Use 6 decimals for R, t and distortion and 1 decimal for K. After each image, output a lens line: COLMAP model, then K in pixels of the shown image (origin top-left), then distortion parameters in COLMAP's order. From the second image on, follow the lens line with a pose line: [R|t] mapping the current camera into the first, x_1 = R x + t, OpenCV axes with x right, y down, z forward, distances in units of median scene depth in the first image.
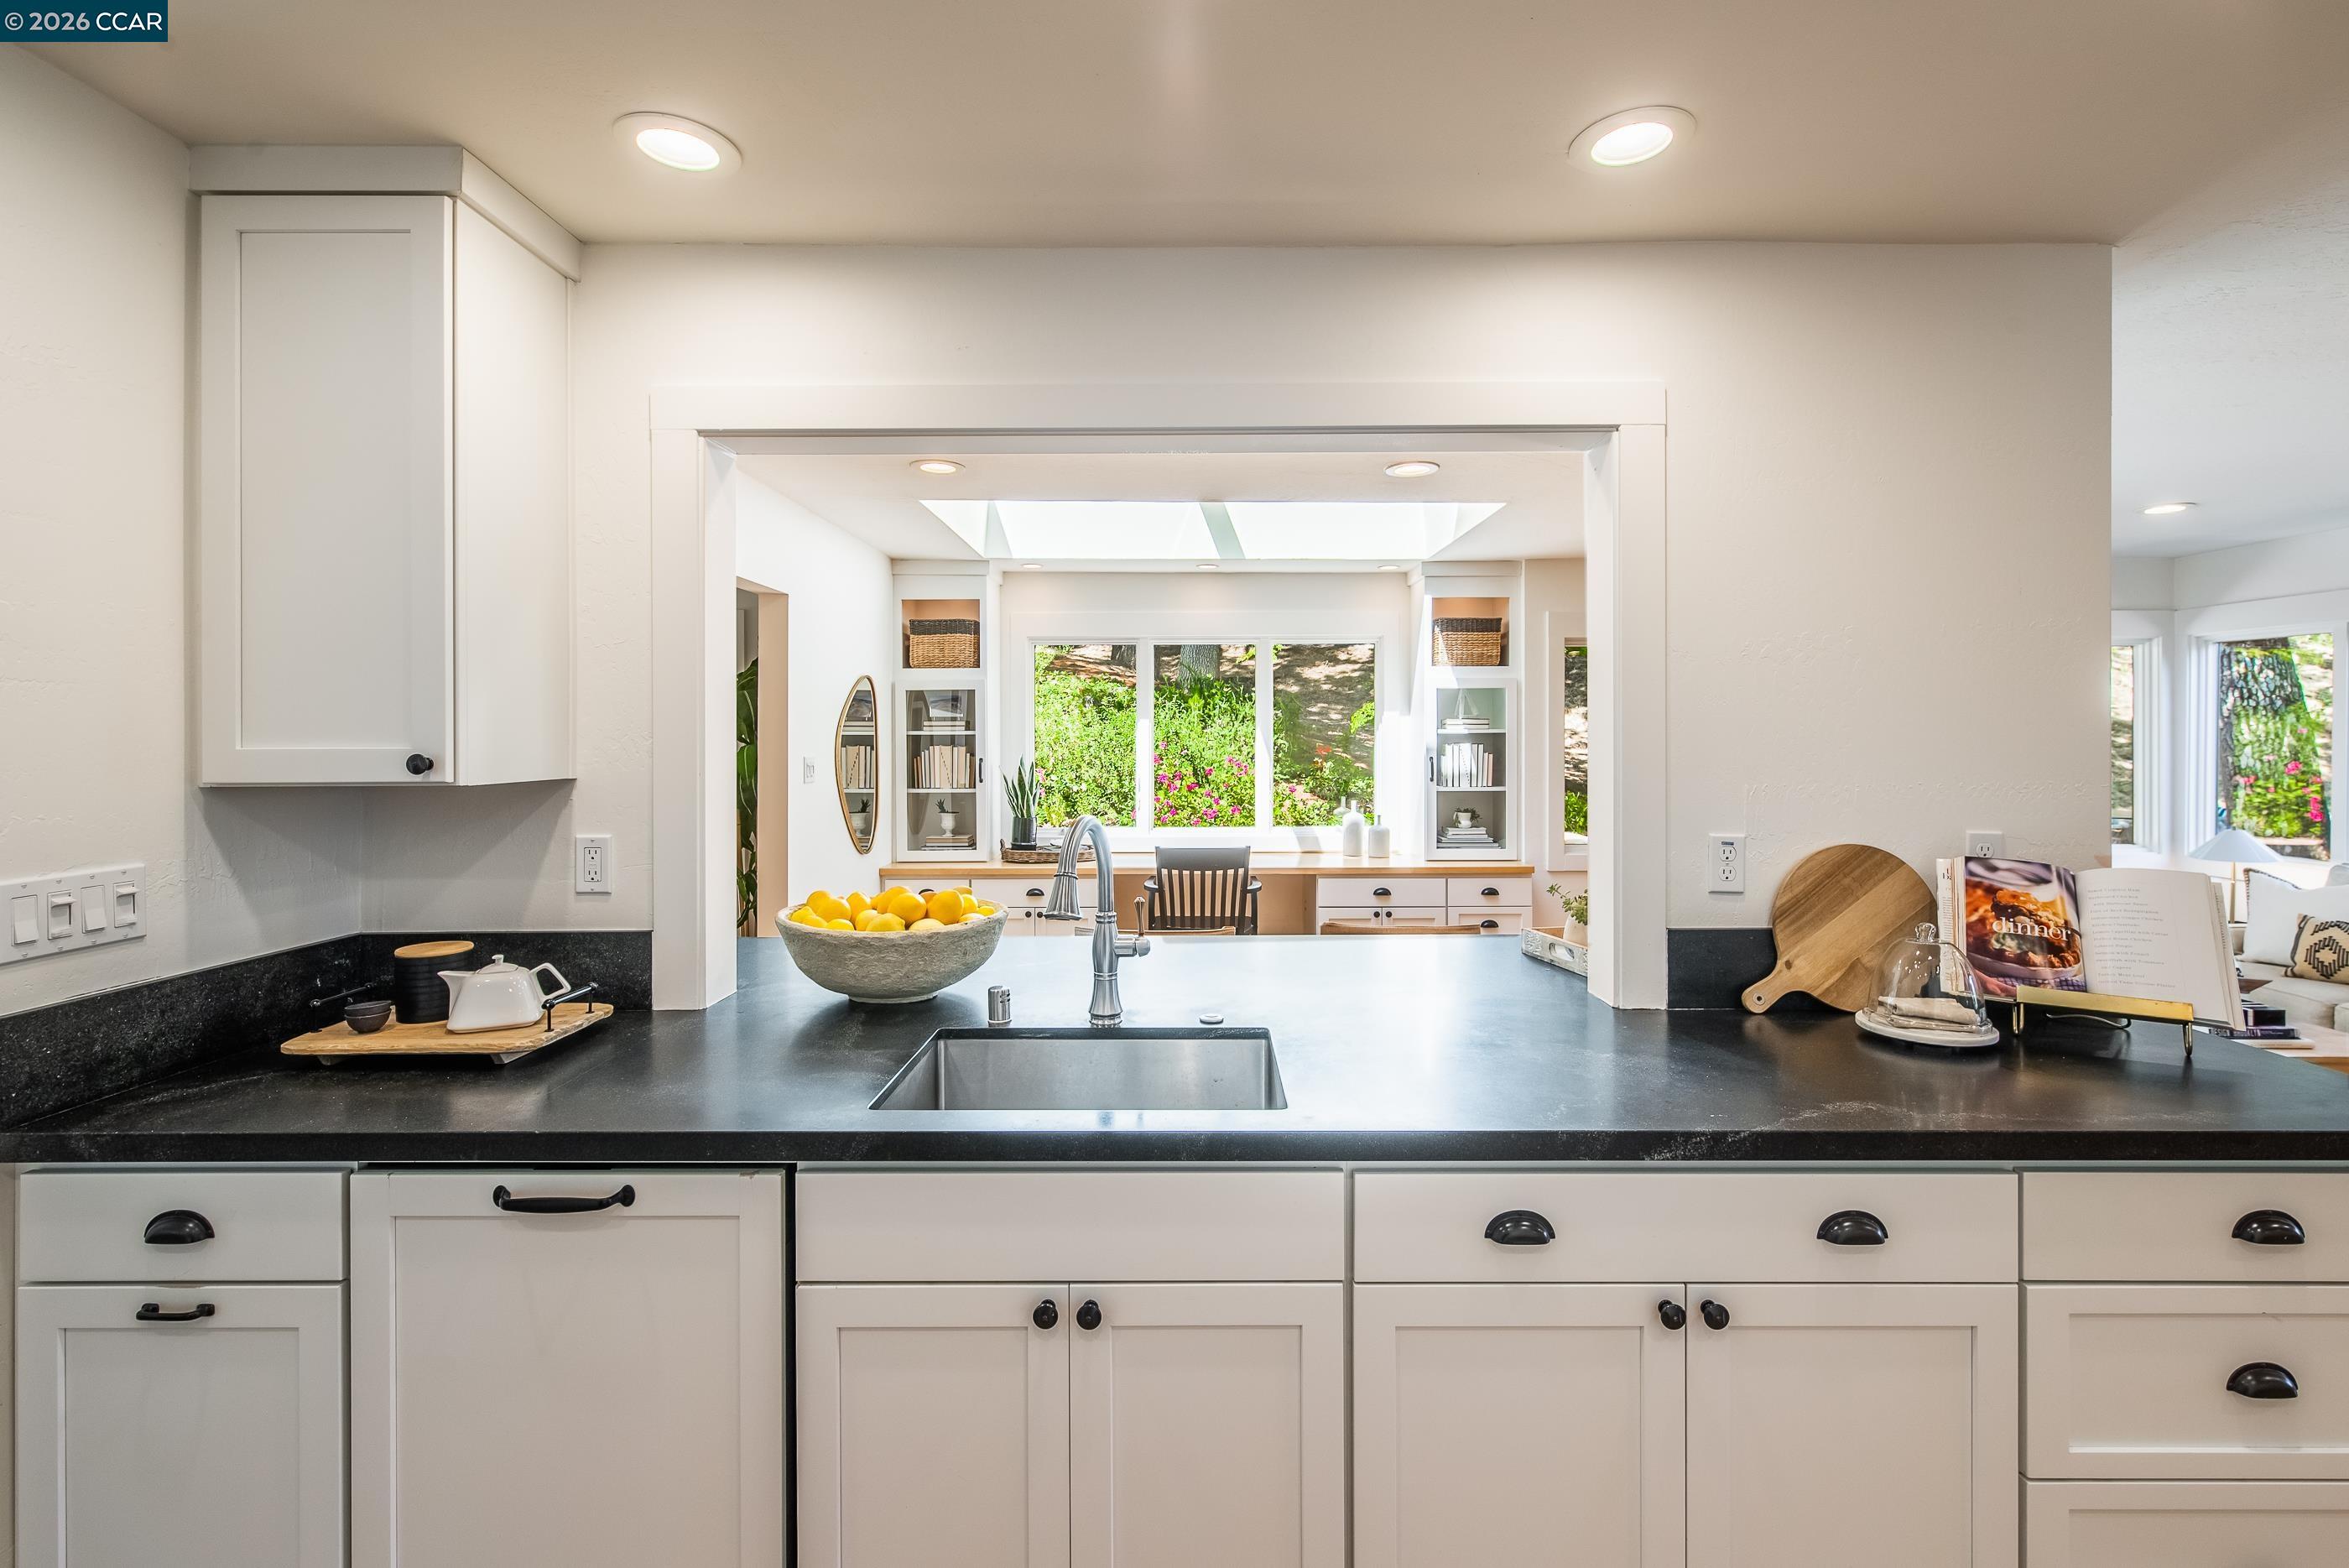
lens RADIAL K [[1056.3, 0, 1199.1], [0, 1056.3, 733.7], [0, 0, 1]] dist [0.000771, 0.000464]
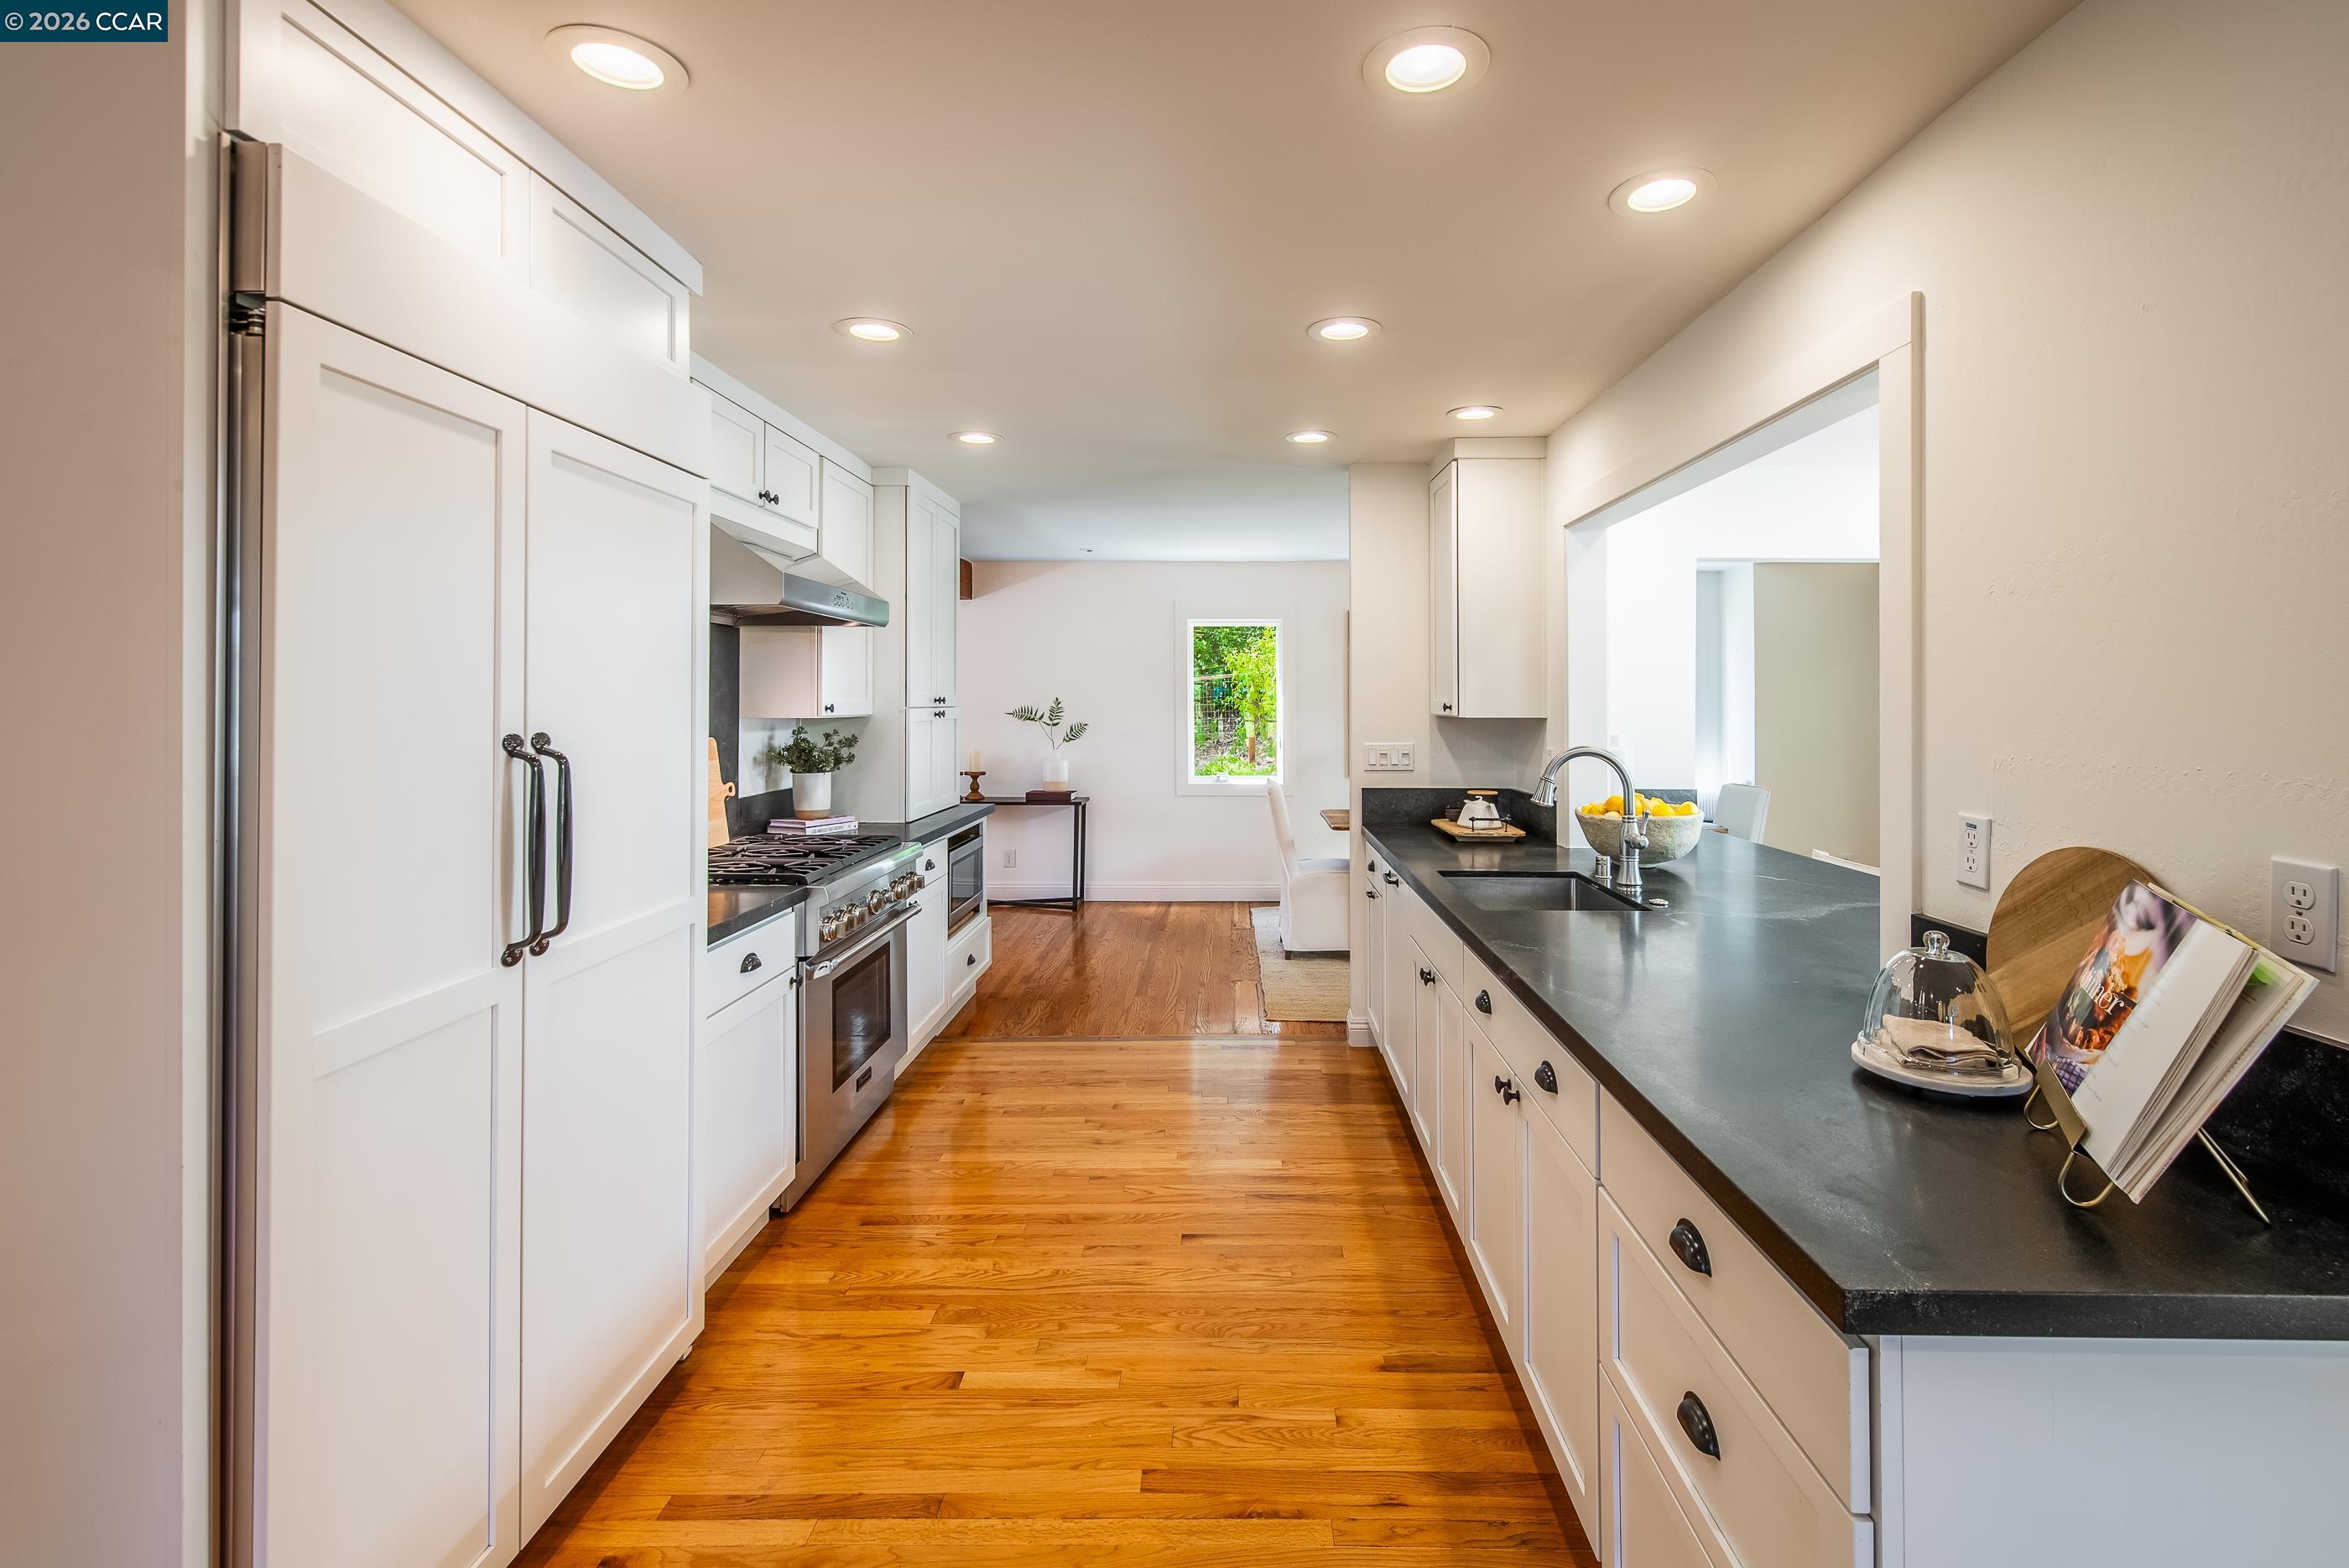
lens RADIAL K [[1056.3, 0, 1202.2], [0, 1056.3, 714.2], [0, 0, 1]] dist [0.000771, 0.000464]
pose [[-0.025933, 0.015970, -0.999536, 1.333466], [-0.003498, 0.999865, 0.016066, 0.006760], [0.999658, 0.003913, -0.025874, 0.427792]]
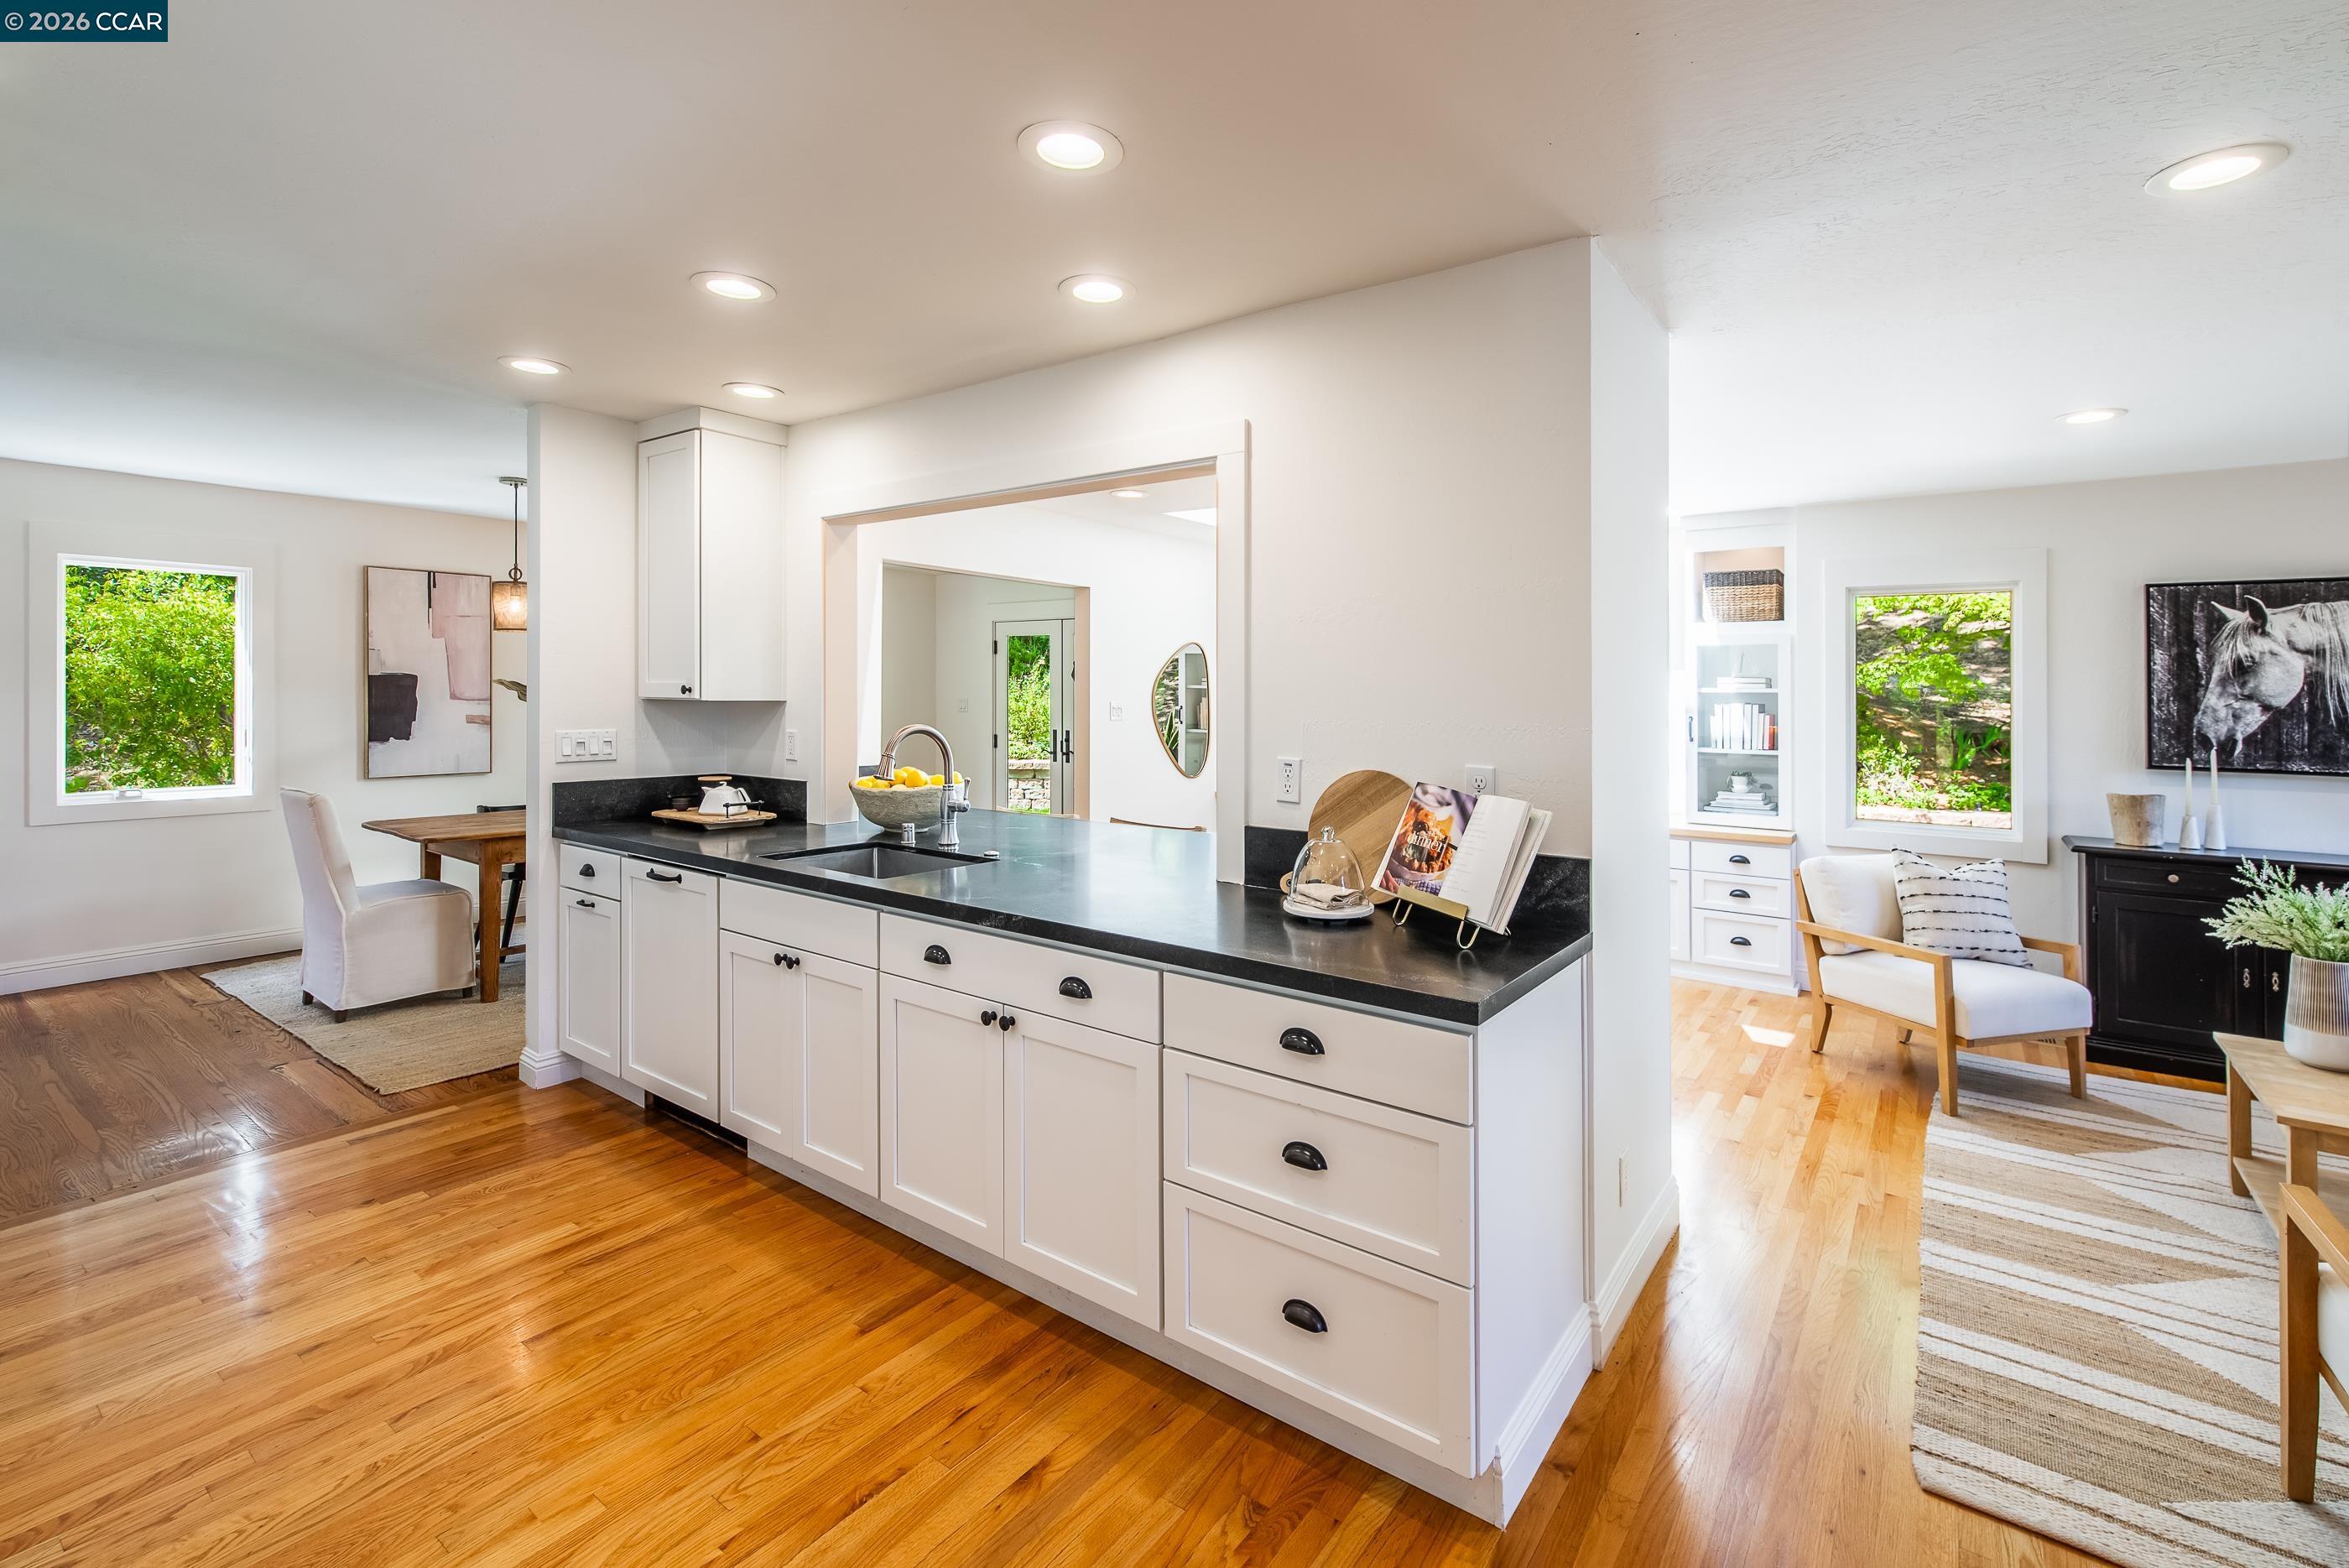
lens RADIAL K [[1056.3, 0, 1220.0], [0, 1056.3, 699.4], [0, 0, 1]] dist [0.000771, 0.000464]
pose [[0.810664, 0.014809, -0.585324, 1.198994], [-0.013576, 0.999887, 0.006495, 0.016081], [0.585354, 0.002681, 0.810774, -0.110023]]
